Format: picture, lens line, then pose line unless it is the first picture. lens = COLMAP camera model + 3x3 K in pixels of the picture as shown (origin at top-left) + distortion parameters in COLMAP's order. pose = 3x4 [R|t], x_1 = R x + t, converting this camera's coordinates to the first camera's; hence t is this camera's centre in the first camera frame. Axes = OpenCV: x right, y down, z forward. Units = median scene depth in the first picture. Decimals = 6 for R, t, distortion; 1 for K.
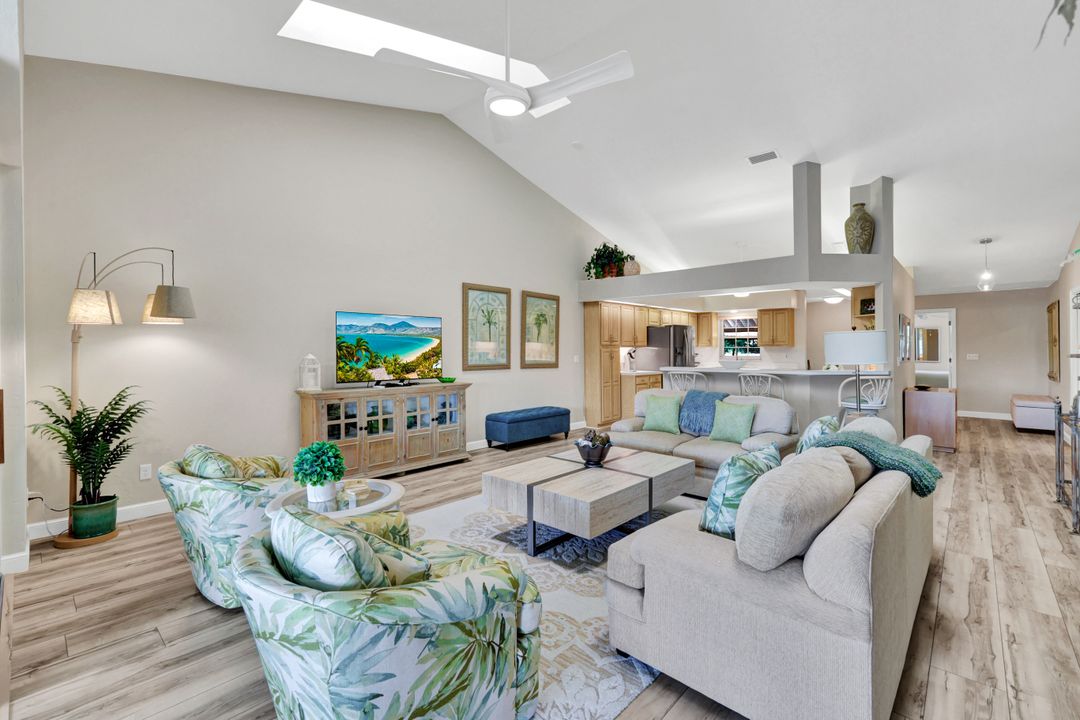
lens RADIAL K [[469.9, 0, 546.2], [0, 469.9, 354.6], [0, 0, 1]] dist [0.002159, 0.000514]
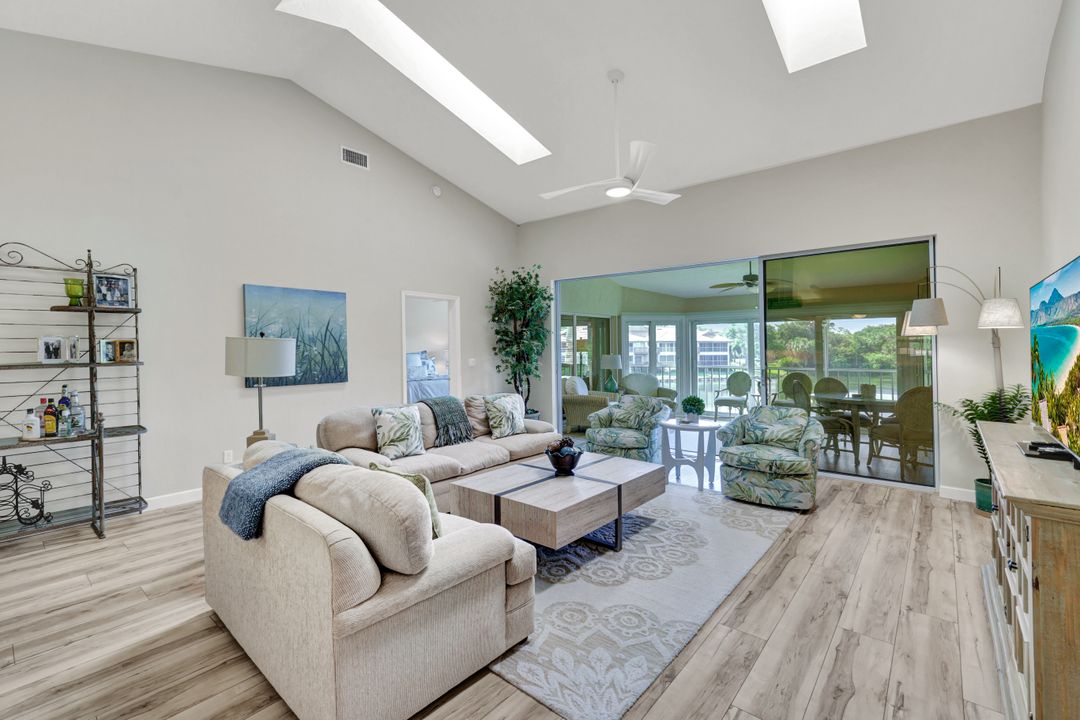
lens RADIAL K [[469.9, 0, 544.8], [0, 469.9, 350.7], [0, 0, 1]] dist [0.002159, 0.000514]
pose [[-0.999394, 0.005224, -0.034401, 0.126781], [0.004597, 0.999822, 0.018290, -0.029457], [0.034491, 0.018121, -0.999241, 1.400046]]
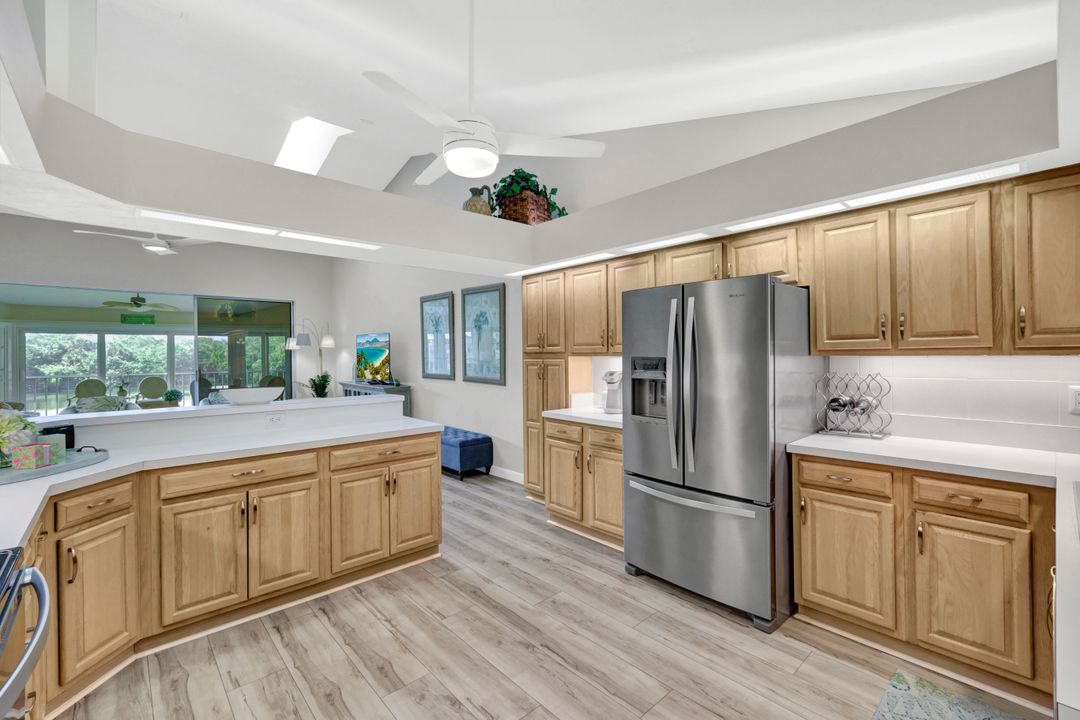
lens RADIAL K [[469.9, 0, 542.2], [0, 469.9, 352.7], [0, 0, 1]] dist [0.002159, 0.000514]
pose [[-0.100606, 0.002059, -0.994924, 1.073081], [-0.002899, 0.999993, 0.002363, -0.033036], [0.994922, 0.003122, -0.100600, 1.681430]]
